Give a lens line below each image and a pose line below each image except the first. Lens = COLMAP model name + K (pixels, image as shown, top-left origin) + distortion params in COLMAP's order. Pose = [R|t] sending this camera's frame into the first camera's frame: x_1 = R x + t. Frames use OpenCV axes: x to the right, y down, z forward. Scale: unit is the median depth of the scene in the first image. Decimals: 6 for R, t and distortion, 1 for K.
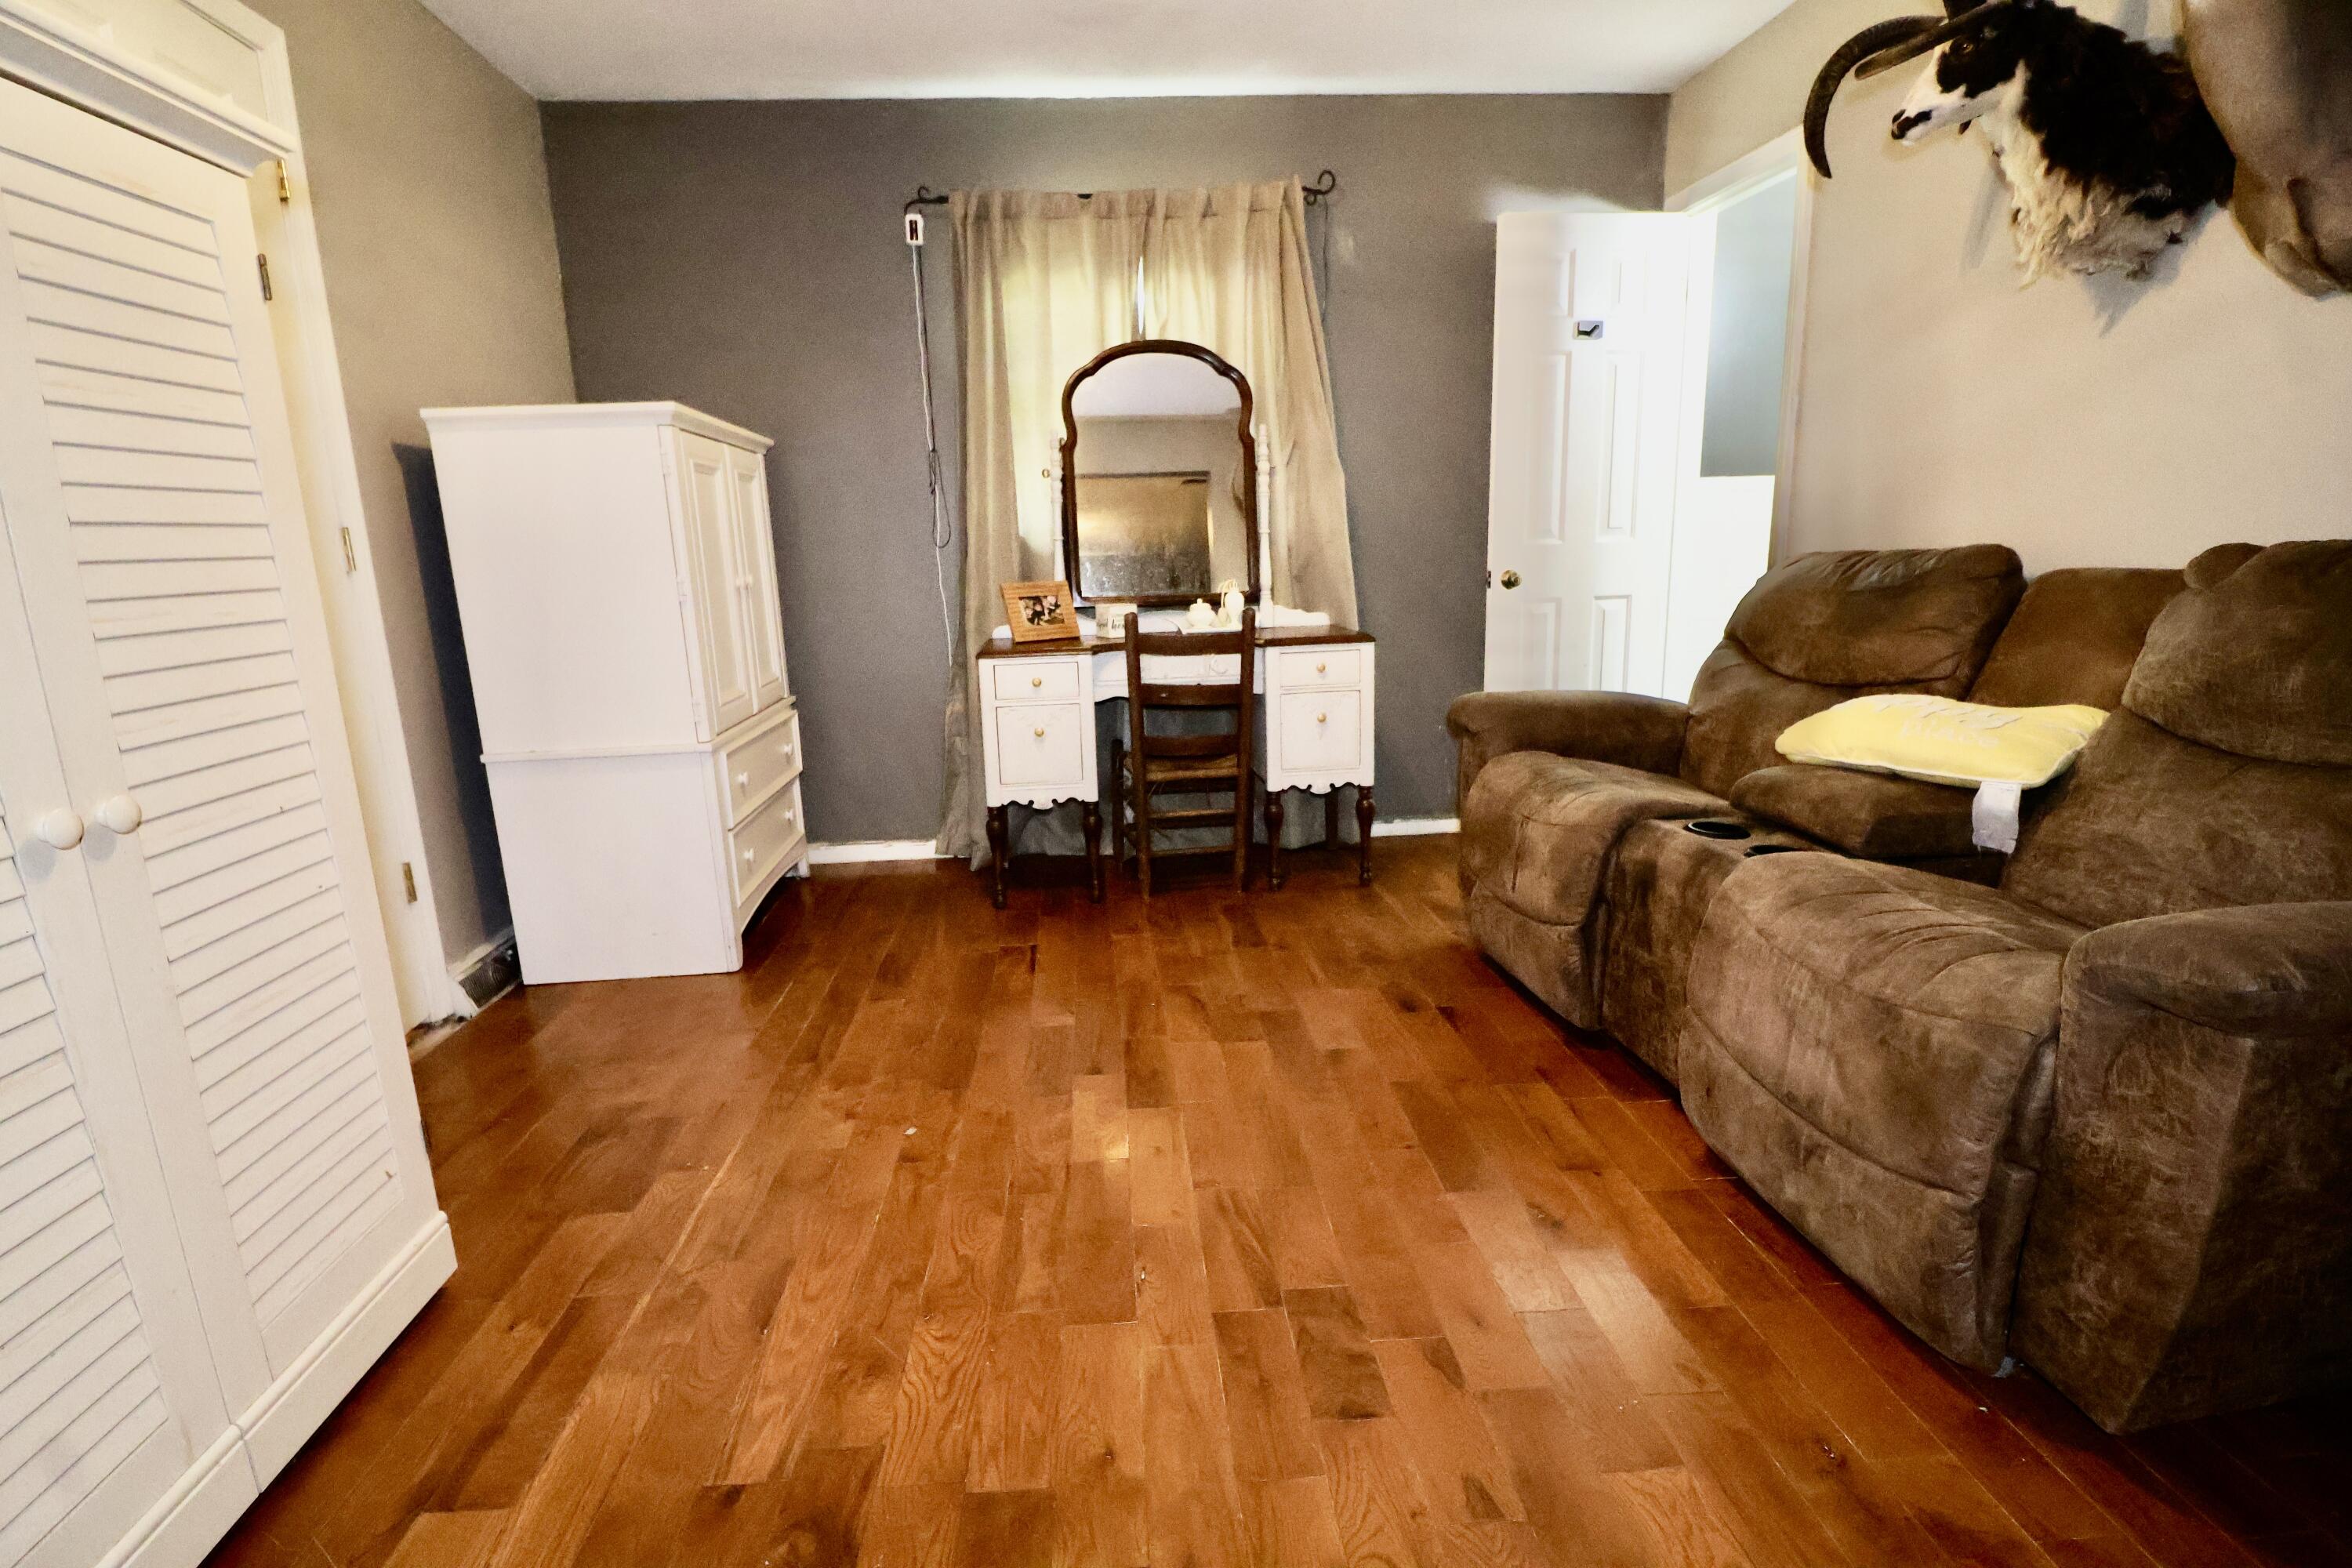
lens RADIAL K [[1090.5, 0, 1159.8], [0, 1090.5, 789.0], [0, 0, 1]] dist [-0.017282, -0.005288]
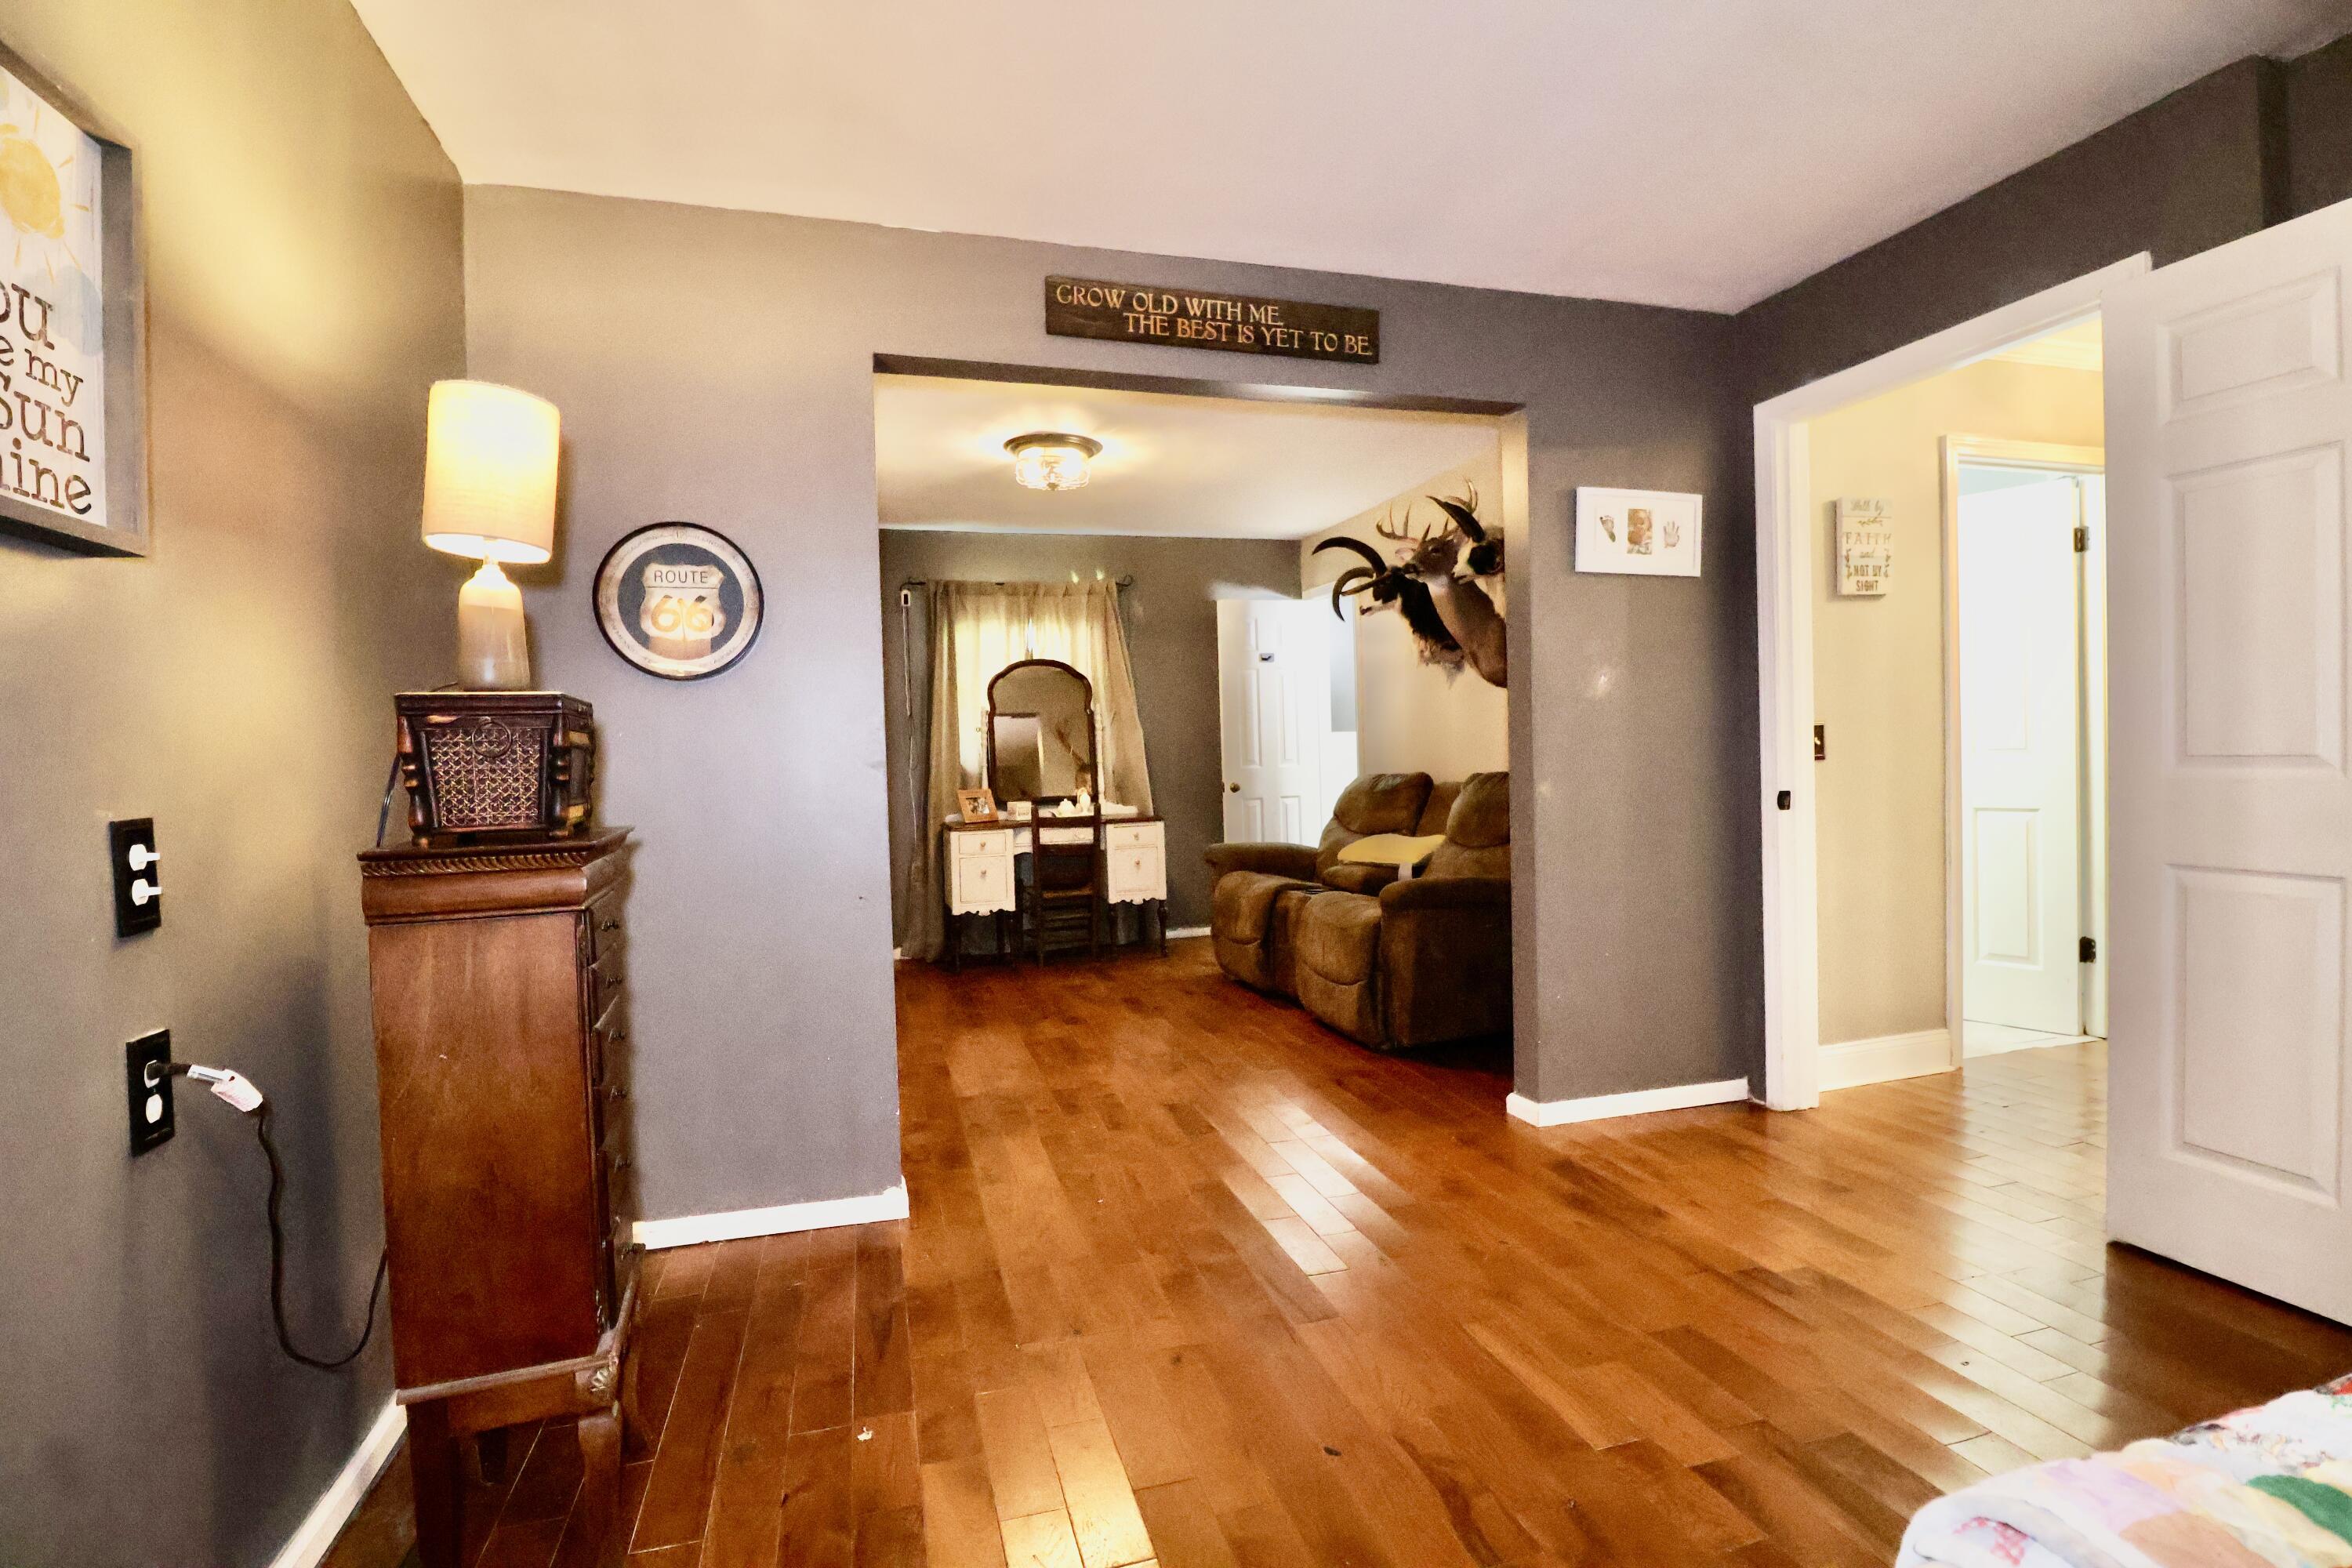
lens RADIAL K [[1090.5, 0, 1176.7], [0, 1090.5, 776.5], [0, 0, 1]] dist [-0.017282, -0.005288]
pose [[0.976551, -0.002590, 0.215270, -0.180161], [0.044728, 0.980550, -0.191107, 0.146139], [-0.210588, 0.196254, 0.957673, -0.794019]]
